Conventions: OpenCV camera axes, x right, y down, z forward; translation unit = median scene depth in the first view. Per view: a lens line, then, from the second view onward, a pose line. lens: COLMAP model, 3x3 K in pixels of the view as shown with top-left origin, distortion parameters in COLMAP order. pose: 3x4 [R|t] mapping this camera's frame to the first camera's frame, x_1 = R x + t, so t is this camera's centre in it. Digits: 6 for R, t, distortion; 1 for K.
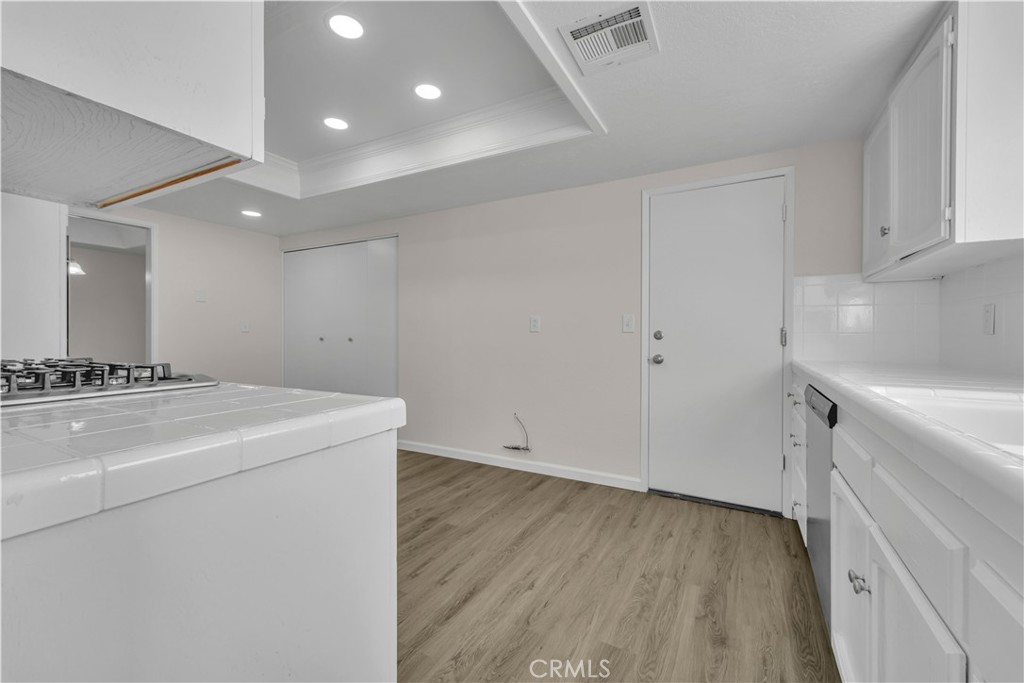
lens RADIAL K [[415.7, 0, 514.4], [0, 415.7, 336.3], [0, 0, 1]] dist [0.003611, 0.000319]
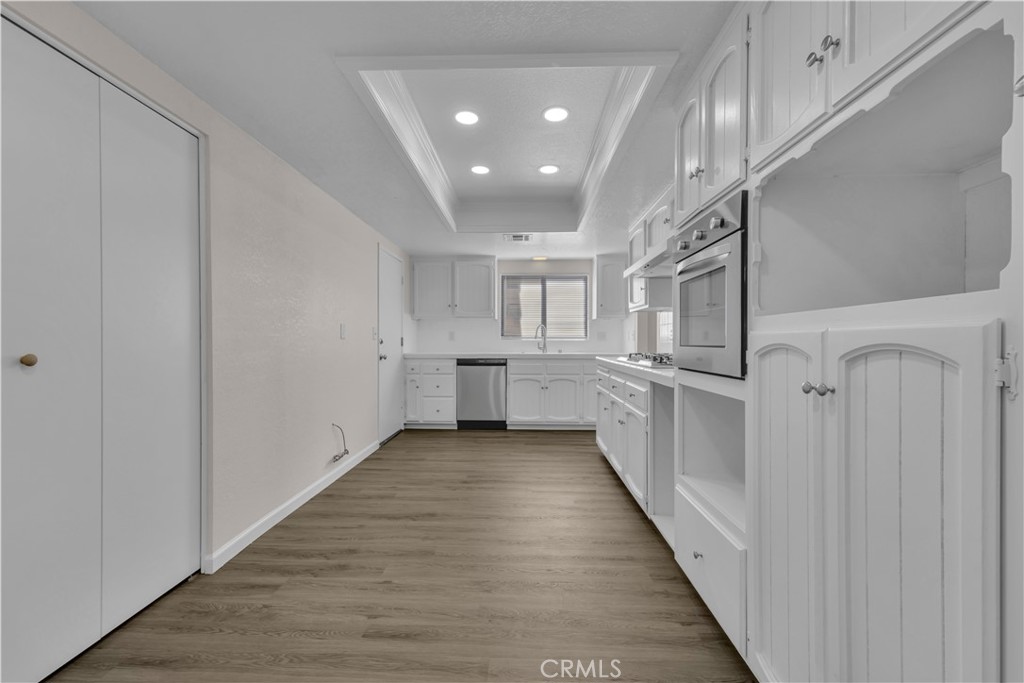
lens RADIAL K [[415.7, 0, 512.7], [0, 415.7, 342.4], [0, 0, 1]] dist [0.003611, 0.000319]
pose [[-0.452924, -0.001547, 0.891548, -1.154414], [0.007729, 0.999954, 0.005661, -0.007221], [-0.891516, 0.009455, -0.452891, 1.168197]]
